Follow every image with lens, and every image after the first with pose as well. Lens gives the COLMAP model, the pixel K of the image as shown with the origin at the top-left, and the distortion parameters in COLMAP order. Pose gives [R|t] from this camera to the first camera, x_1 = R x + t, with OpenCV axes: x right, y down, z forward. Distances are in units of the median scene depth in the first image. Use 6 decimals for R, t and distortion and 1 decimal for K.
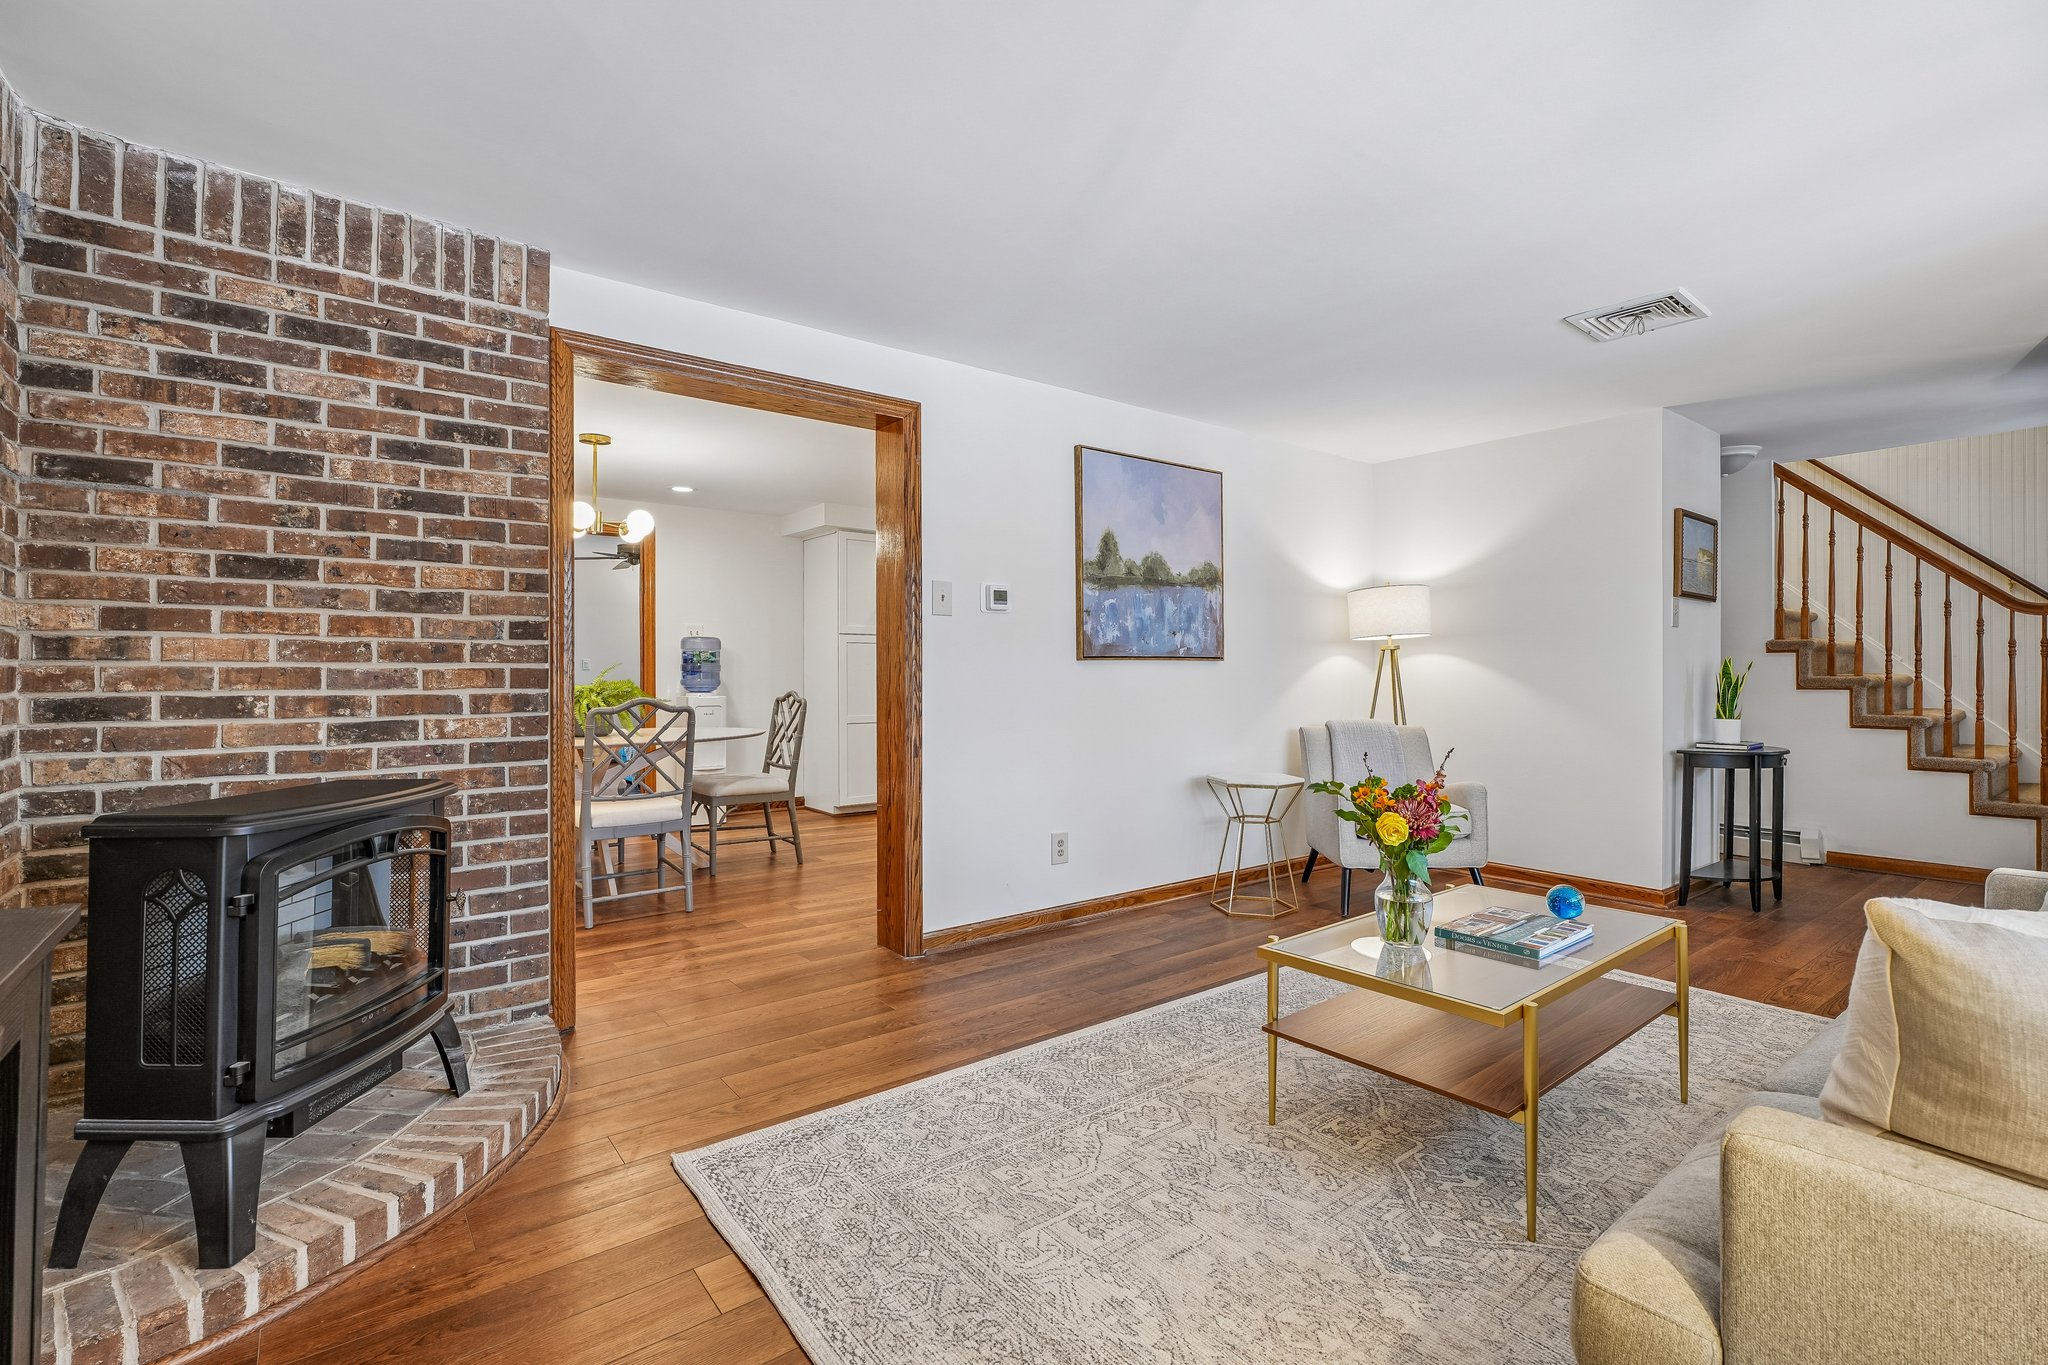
lens RADIAL K [[917.0, 0, 1031.8], [0, 917.0, 668.4], [0, 0, 1]] dist [-0.006217, 0.001147]
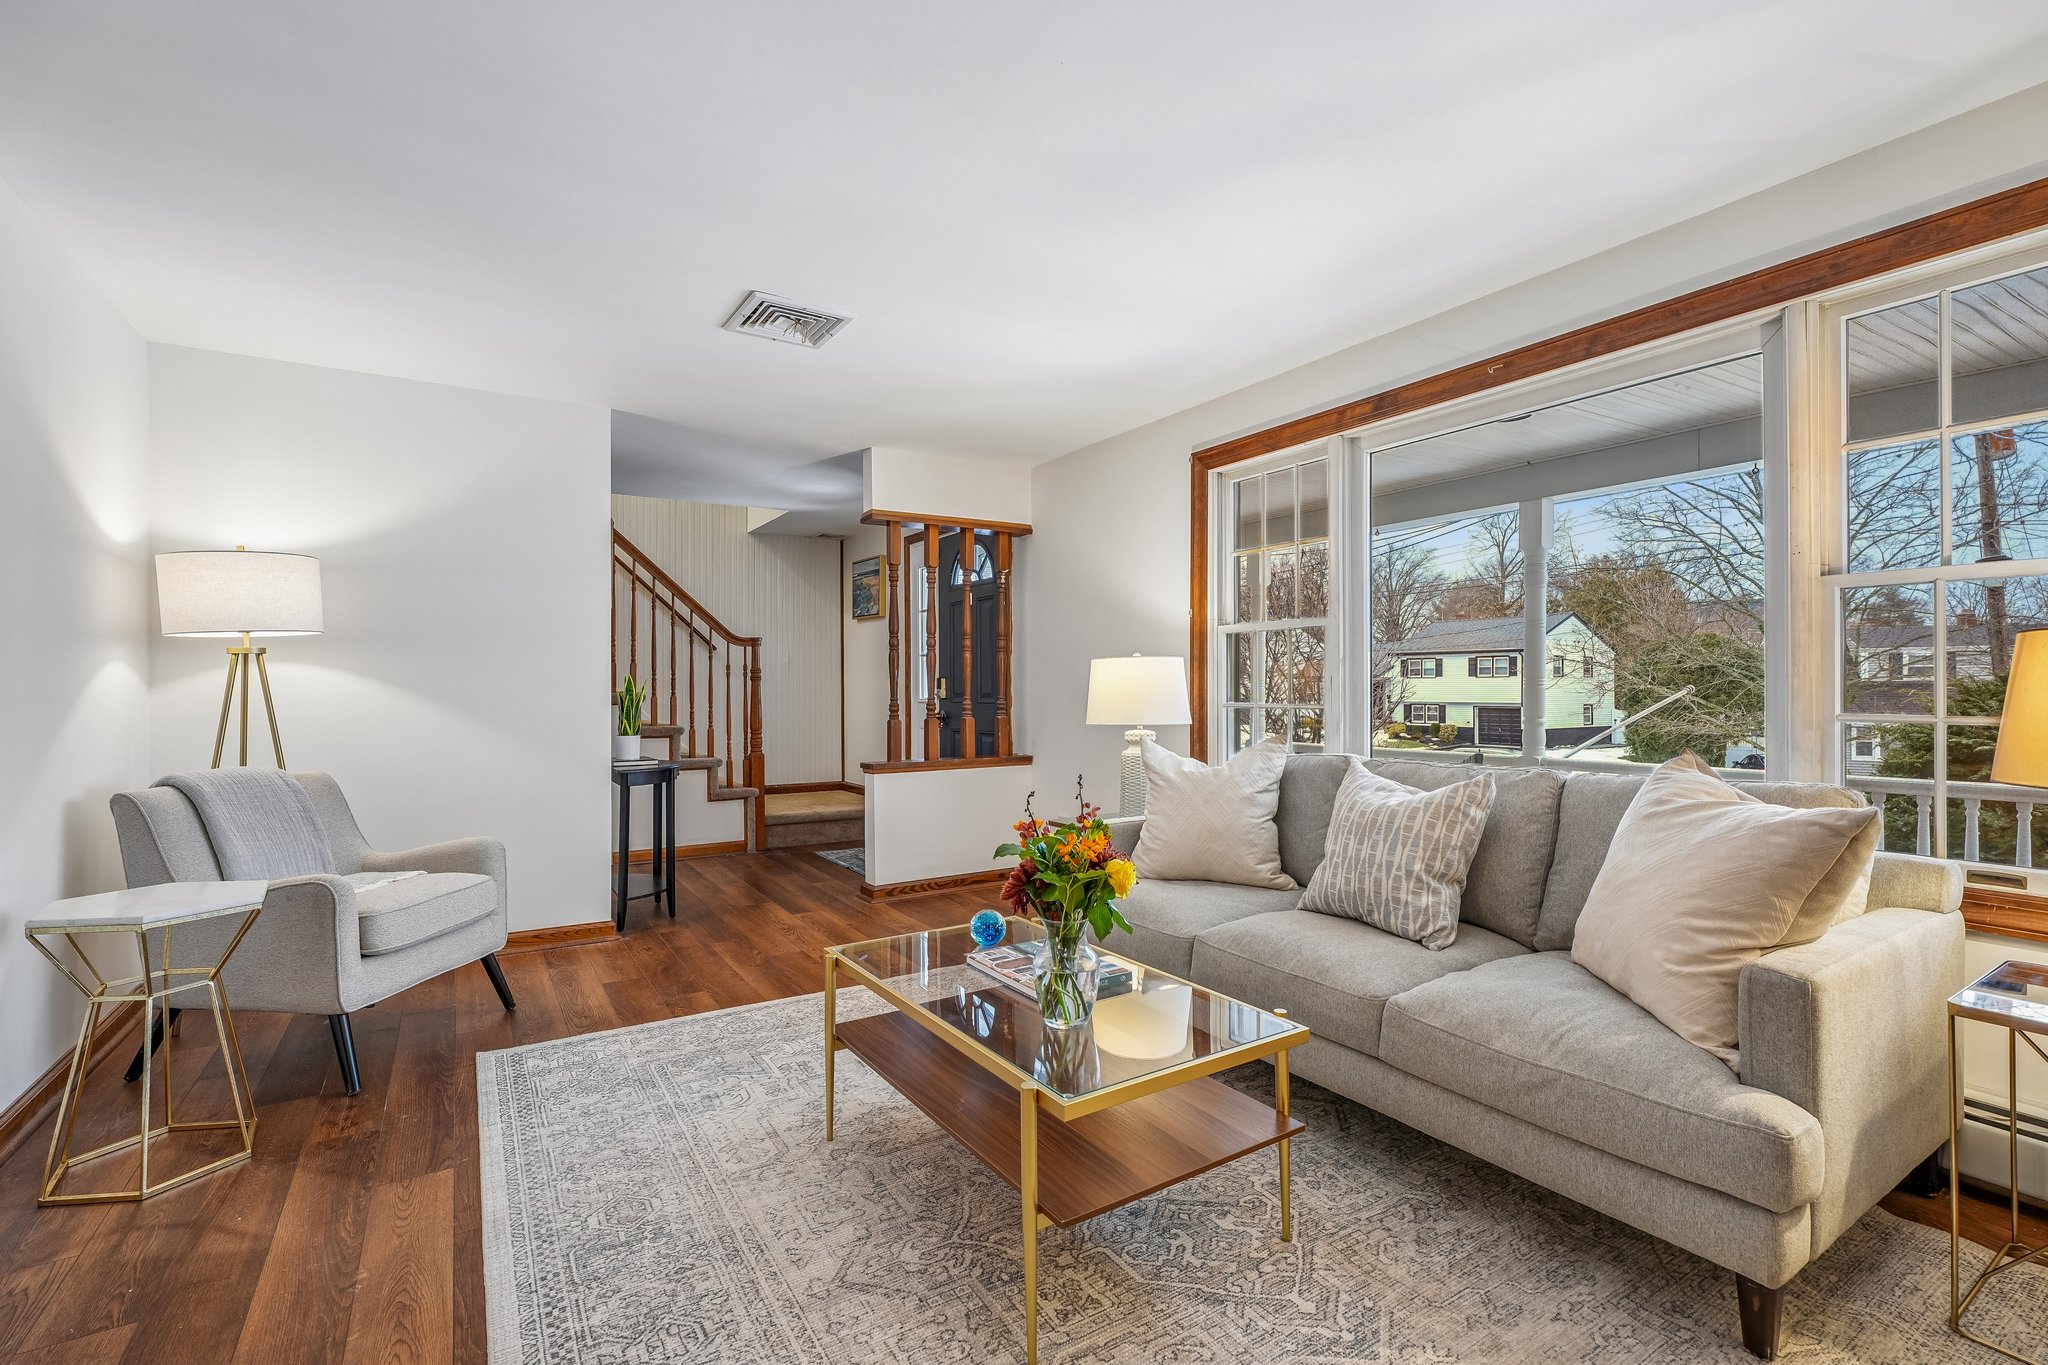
lens RADIAL K [[917.0, 0, 1030.6], [0, 917.0, 692.8], [0, 0, 1]] dist [-0.006217, 0.001147]
pose [[0.105829, -0.004852, 0.994373, -0.172668], [0.001471, 0.999988, 0.004723, 0.003214], [-0.994383, 0.000963, 0.105835, 0.409660]]
